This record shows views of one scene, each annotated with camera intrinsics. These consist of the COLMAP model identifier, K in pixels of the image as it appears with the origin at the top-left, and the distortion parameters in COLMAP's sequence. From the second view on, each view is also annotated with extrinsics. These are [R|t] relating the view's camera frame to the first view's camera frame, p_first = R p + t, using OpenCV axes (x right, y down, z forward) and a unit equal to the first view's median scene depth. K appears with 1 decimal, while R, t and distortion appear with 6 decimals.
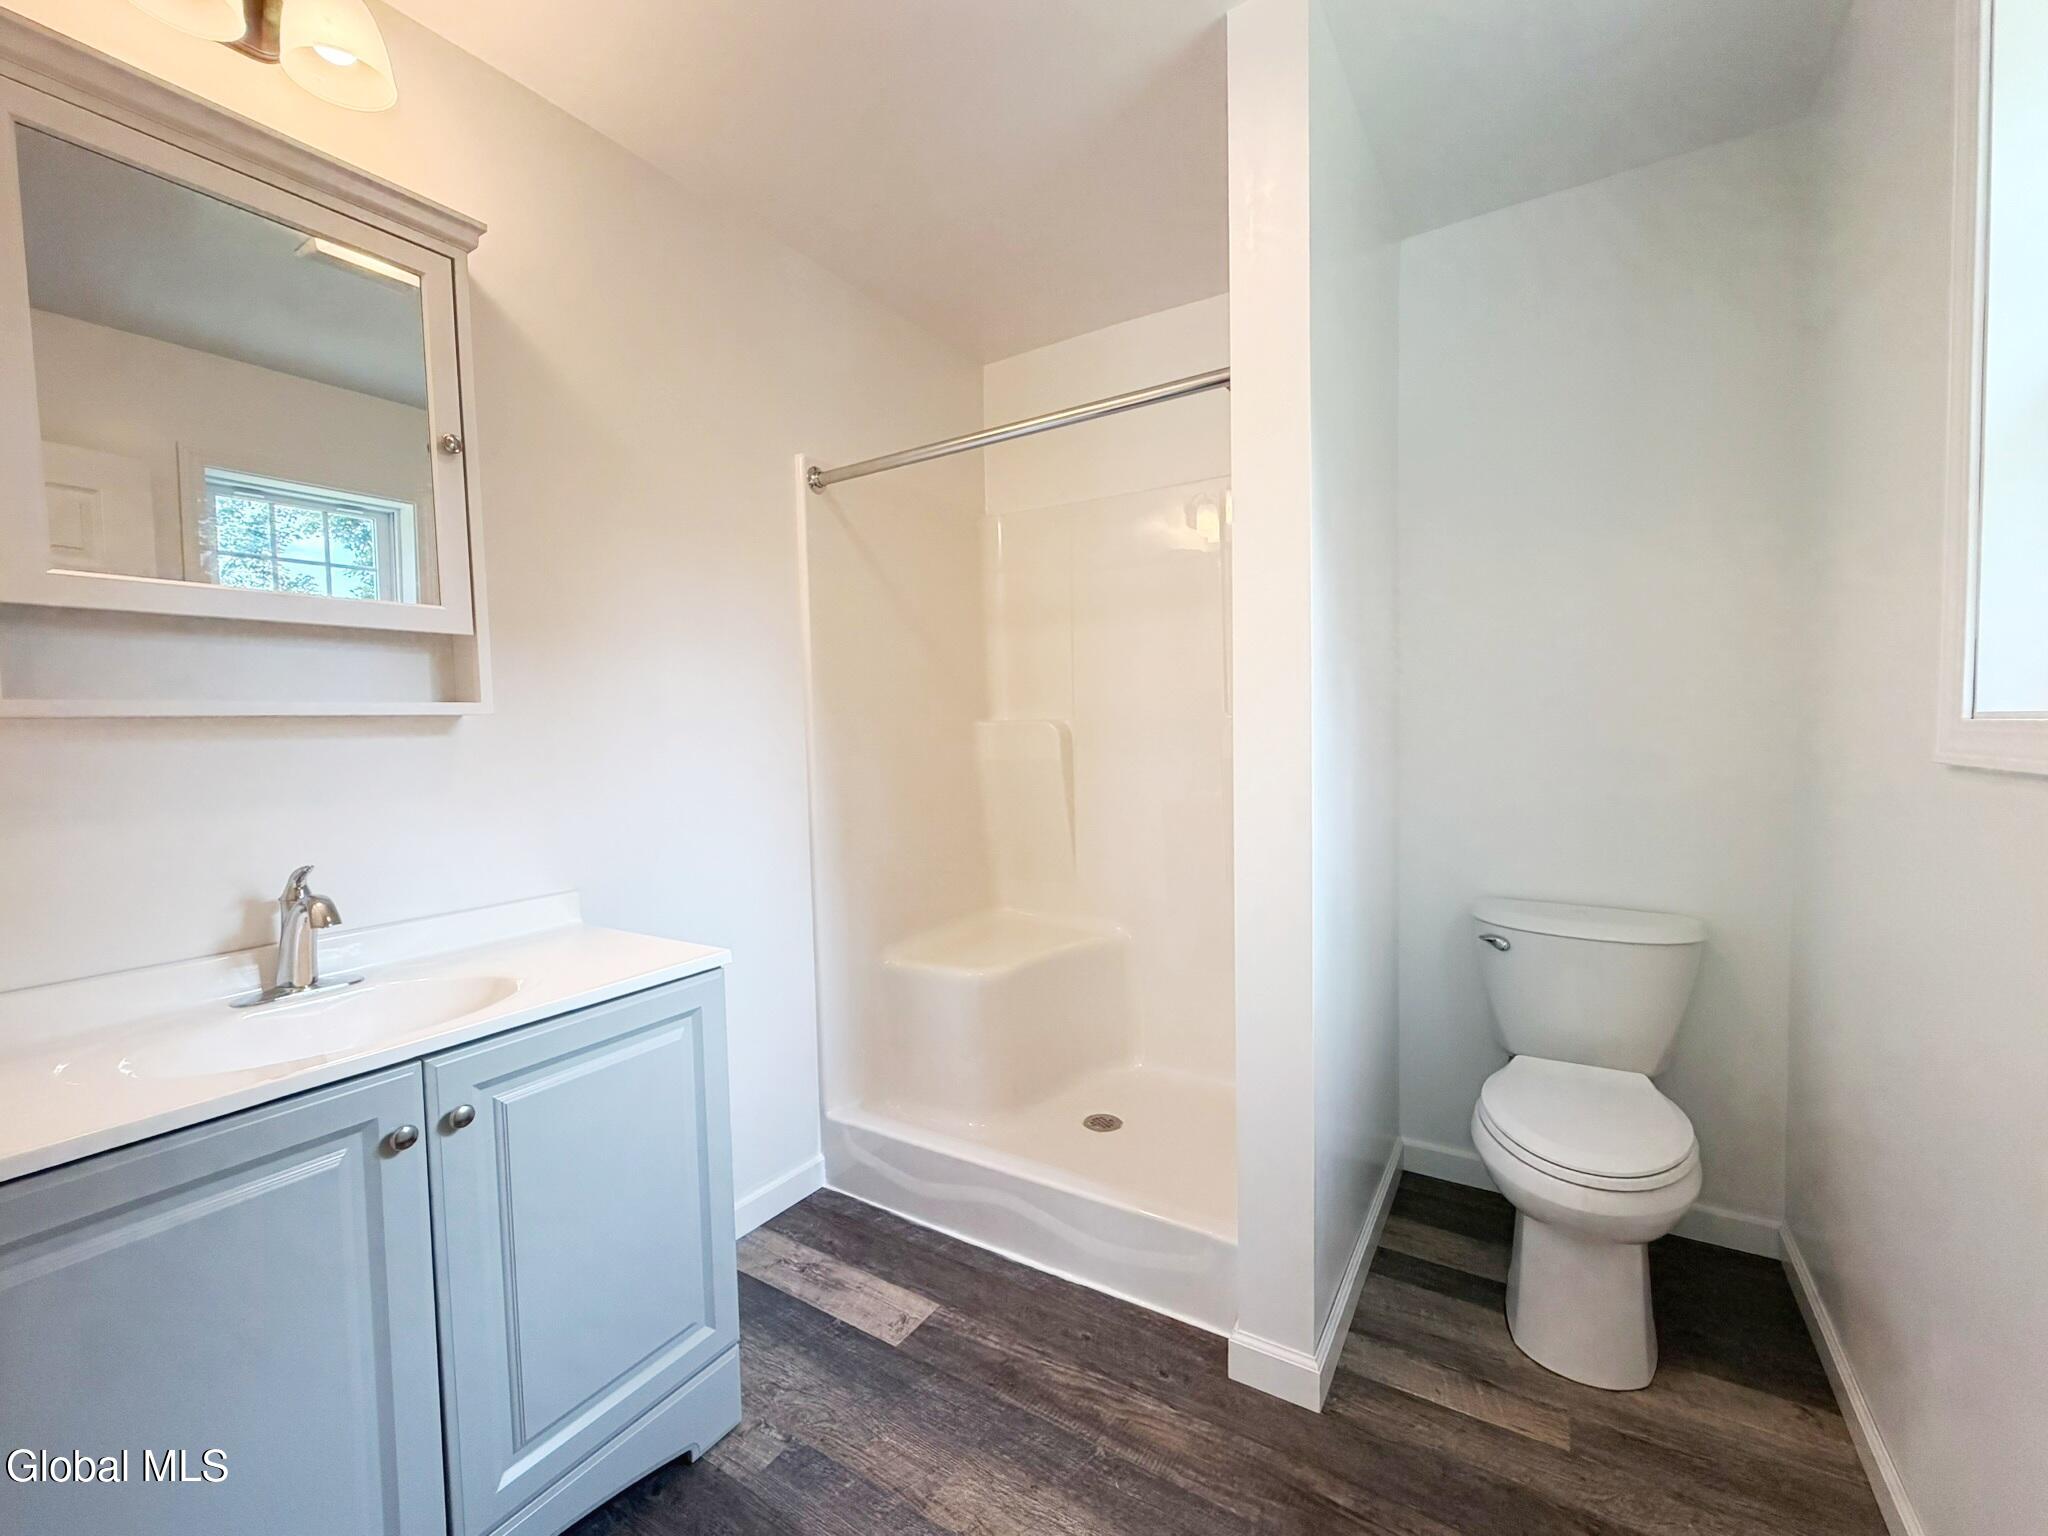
lens RADIAL K [[838.8, 0, 1024.0], [0, 838.8, 768.0], [0, 0, 1]] dist [0.000960, 0.000151]
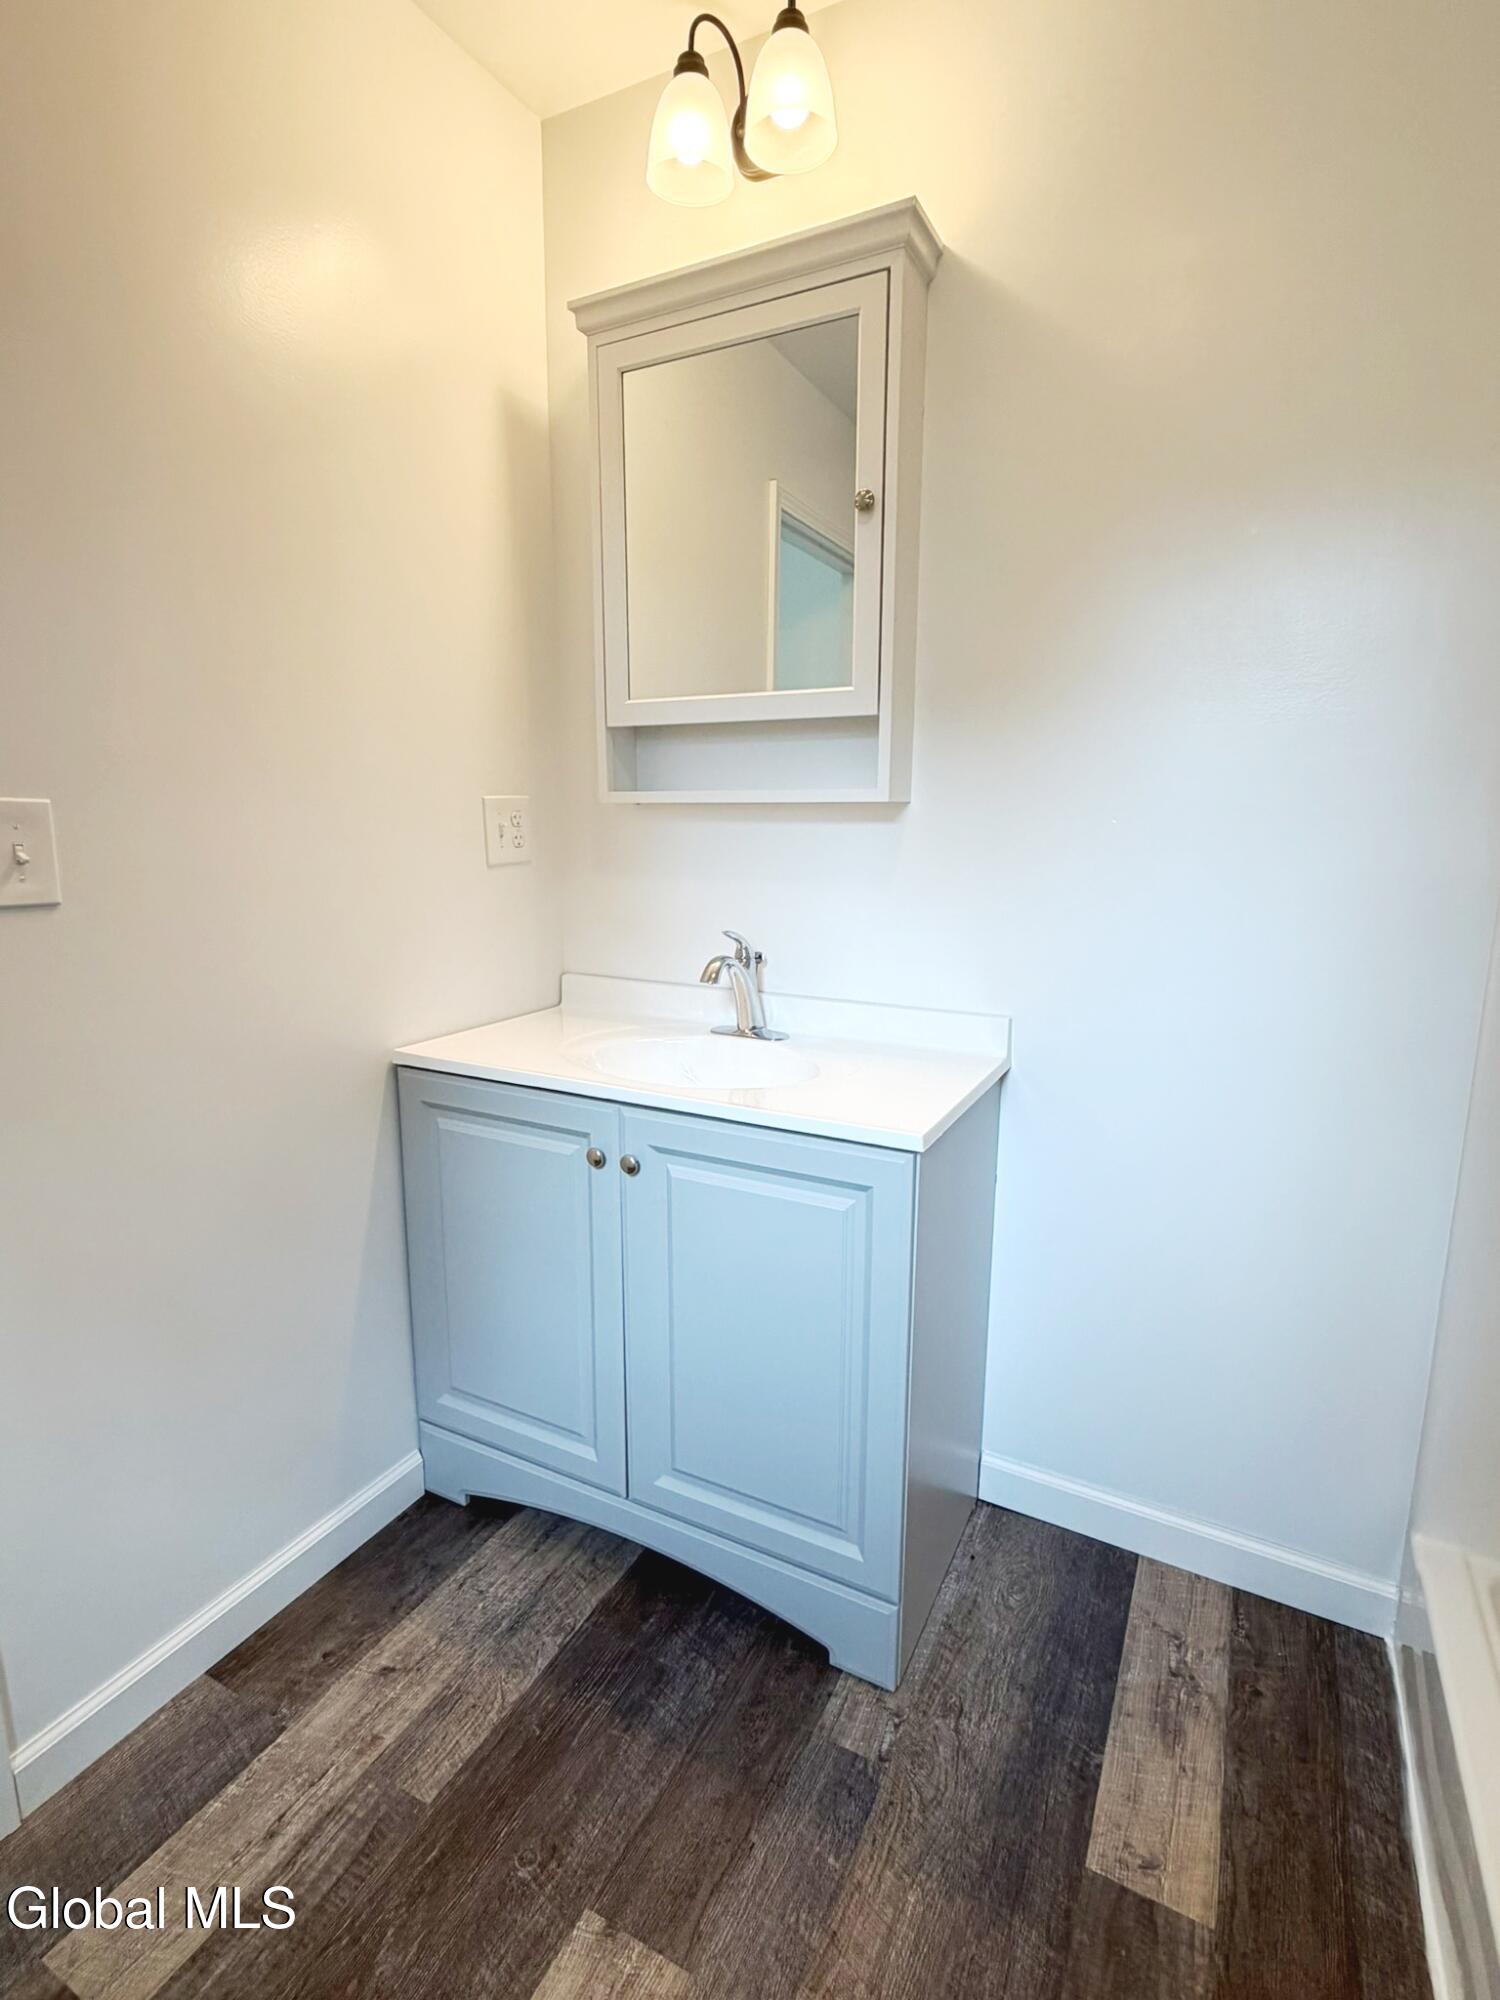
lens RADIAL K [[969.1, 0, 750.0], [0, 969.1, 1000.0], [0, 0, 1]] dist [0.001656, -0.001271]
pose [[0.078946, 0.209464, -0.974624, 0.422126], [-0.050733, 0.977253, 0.205919, -0.061152], [0.995587, 0.033189, 0.087777, 0.751545]]
